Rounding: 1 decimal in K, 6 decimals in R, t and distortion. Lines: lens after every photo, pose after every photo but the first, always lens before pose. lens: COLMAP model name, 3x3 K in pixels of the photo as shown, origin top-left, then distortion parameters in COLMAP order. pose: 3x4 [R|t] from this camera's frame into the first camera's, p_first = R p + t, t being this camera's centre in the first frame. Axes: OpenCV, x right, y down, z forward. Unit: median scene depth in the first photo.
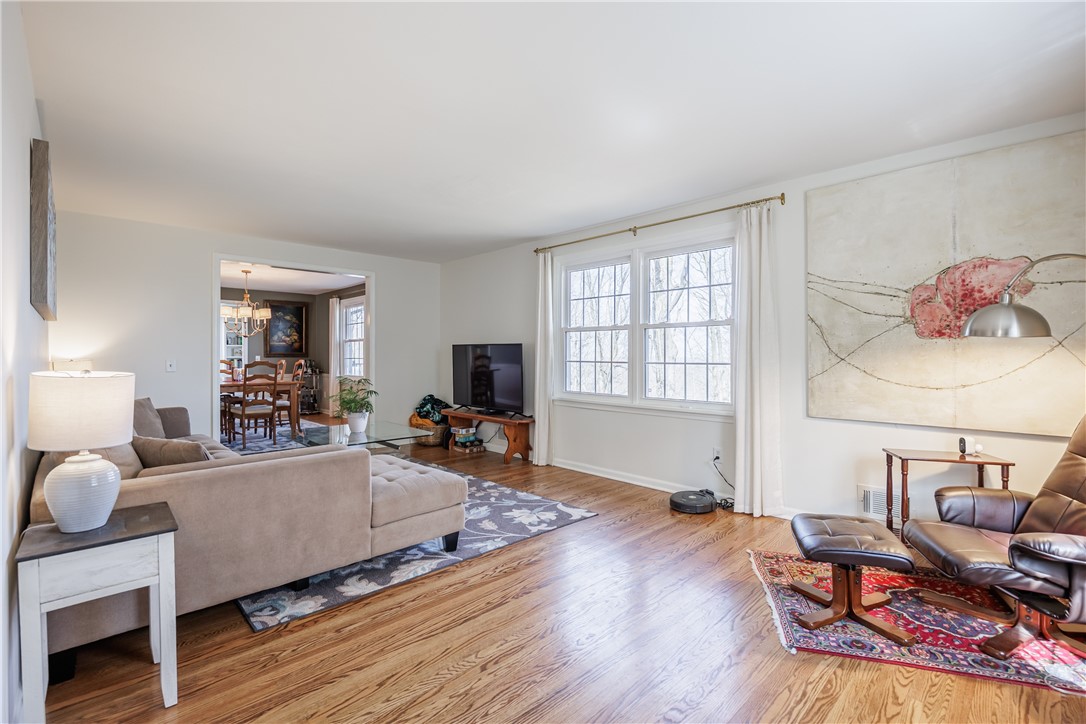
lens RADIAL K [[489.5, 0, 546.2], [0, 489.5, 356.3], [0, 0, 1]] dist [-0.000403, -0.000006]
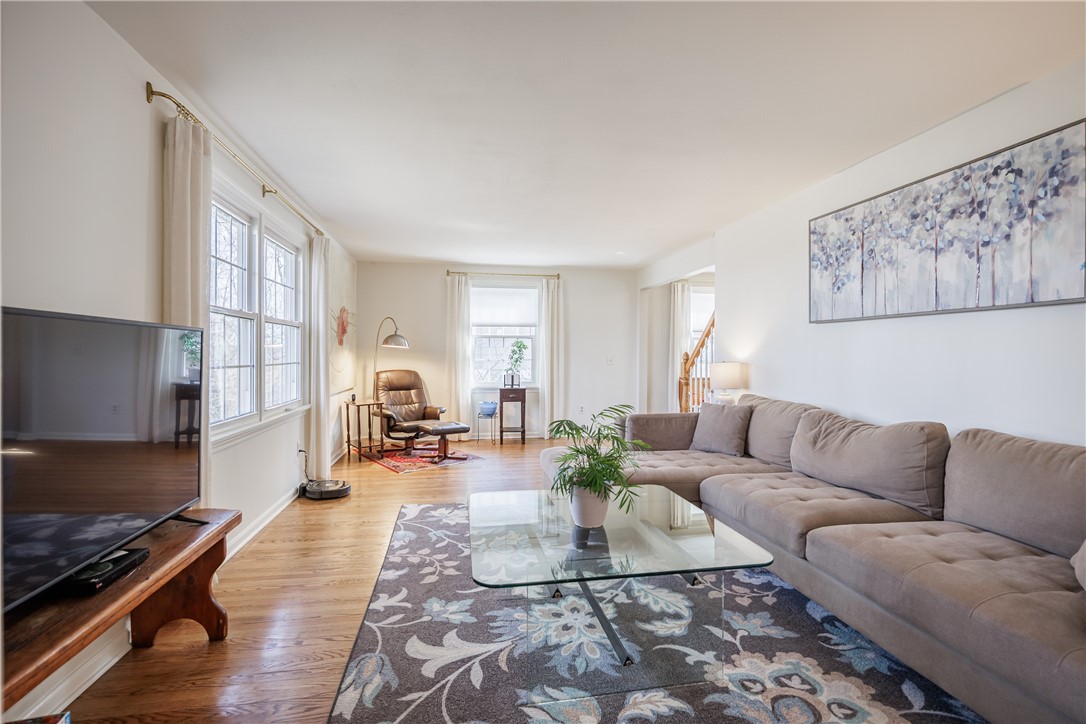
lens RADIAL K [[489.5, 0, 542.3], [0, 489.5, 357.9], [0, 0, 1]] dist [-0.000403, -0.000006]
pose [[-0.830965, -0.000939, 0.556324, -0.294747], [0.002529, 0.999982, 0.005466, -0.000464], [-0.556319, 0.005950, -0.830948, 0.687137]]
